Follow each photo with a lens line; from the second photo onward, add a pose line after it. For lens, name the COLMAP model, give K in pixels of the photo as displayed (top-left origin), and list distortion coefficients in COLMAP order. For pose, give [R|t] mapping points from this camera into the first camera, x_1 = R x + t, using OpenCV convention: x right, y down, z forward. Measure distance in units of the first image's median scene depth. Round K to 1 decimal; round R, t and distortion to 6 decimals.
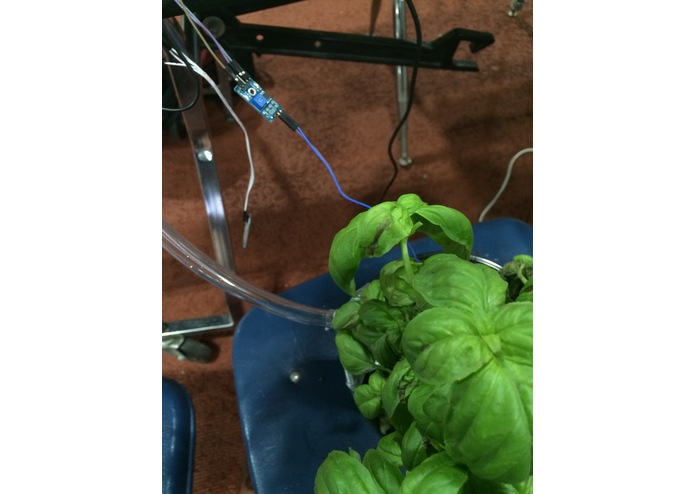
lens RADIAL K [[412.3, 0, 346.3], [0, 412.3, 240.3], [0, 0, 1]] dist [0.030179, -0.000545]
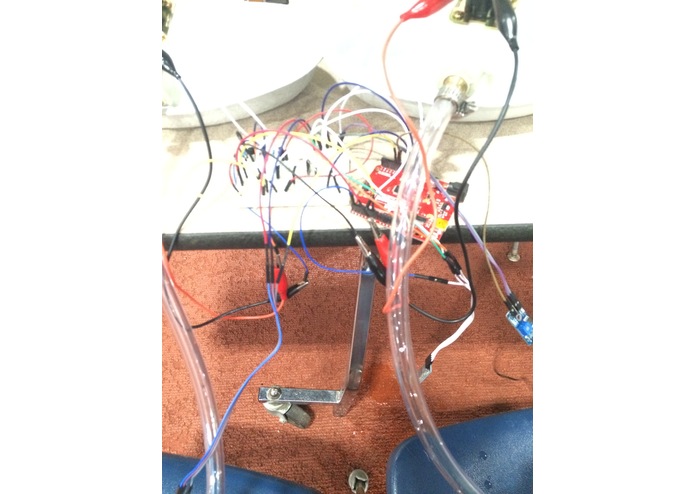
lens RADIAL K [[412.3, 0, 346.3], [0, 412.3, 240.3], [0, 0, 1]] dist [0.030179, -0.000545]
pose [[0.976678, 0.177366, -0.121005, -0.190716], [-0.185122, 0.981113, -0.056102, -0.134334], [0.108769, 0.077194, 0.991065, -0.061791]]
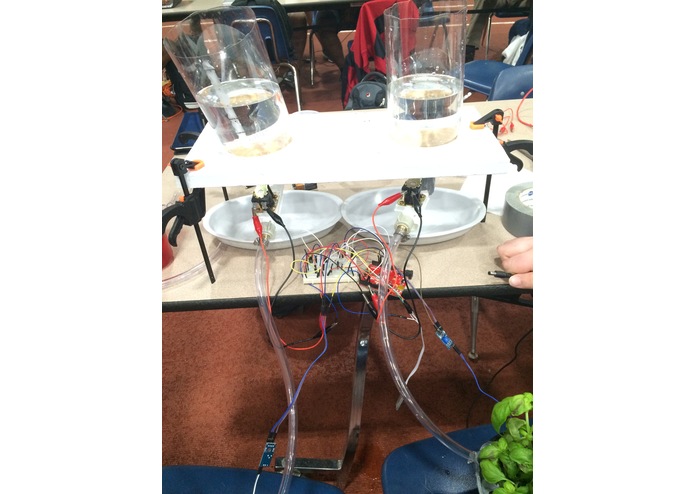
lens RADIAL K [[412.3, 0, 346.3], [0, 412.3, 240.3], [0, 0, 1]] dist [0.030179, -0.000545]
pose [[0.984765, 0.123663, -0.122253, -0.174253], [-0.161528, 0.910884, -0.379736, 0.044388], [0.064399, 0.393698, 0.916981, -0.451020]]
